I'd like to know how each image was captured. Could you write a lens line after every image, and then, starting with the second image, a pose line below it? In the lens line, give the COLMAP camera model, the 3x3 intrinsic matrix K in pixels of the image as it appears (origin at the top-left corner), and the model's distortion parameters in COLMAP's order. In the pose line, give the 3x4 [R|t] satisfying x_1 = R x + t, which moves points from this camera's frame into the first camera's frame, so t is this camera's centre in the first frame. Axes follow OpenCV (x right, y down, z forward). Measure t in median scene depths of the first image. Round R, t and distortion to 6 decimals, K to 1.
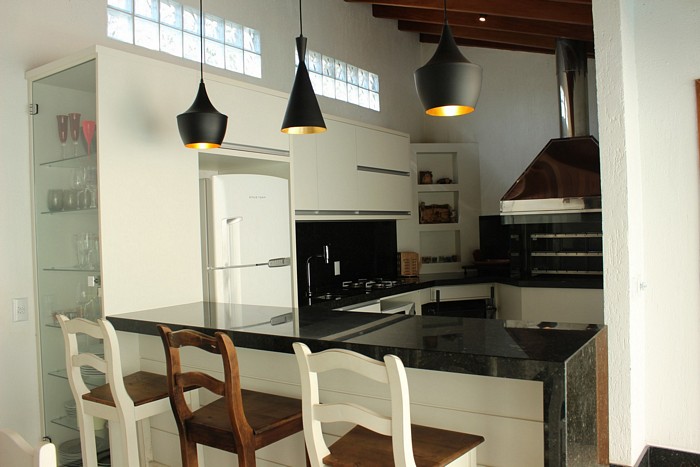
lens RADIAL K [[603.0, 0, 350.0], [0, 603.0, 233.5], [0, 0, 1]] dist [-0.116695, 0.002943]
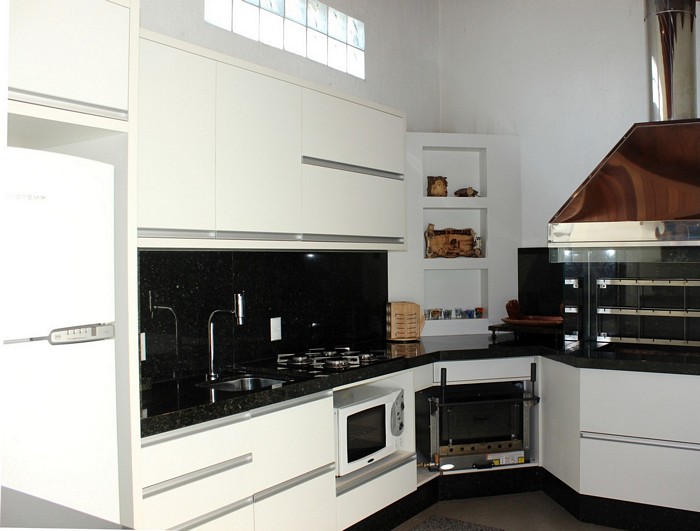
lens RADIAL K [[695.4, 0, 422.3], [0, 695.4, 263.4], [0, 0, 1]] dist [-0.122240, 0.002869]
pose [[0.998415, 0.023543, 0.051120, 0.082007], [-0.023424, 0.999721, -0.002931, -0.008617], [-0.051175, 0.001729, 0.998688, 0.285650]]
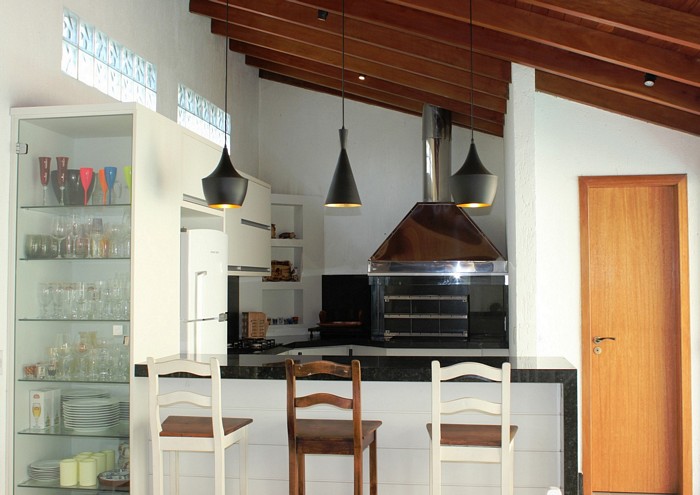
lens RADIAL K [[890.0, 0, 350.0], [0, 890.0, 247.5], [0, 0, 1]] dist [-0.125774, -0.000516]
pose [[0.898382, 0.046436, 0.436752, -0.386324], [-0.022936, 0.997999, -0.058929, 0.009570], [-0.438615, 0.042924, 0.897649, -0.286279]]
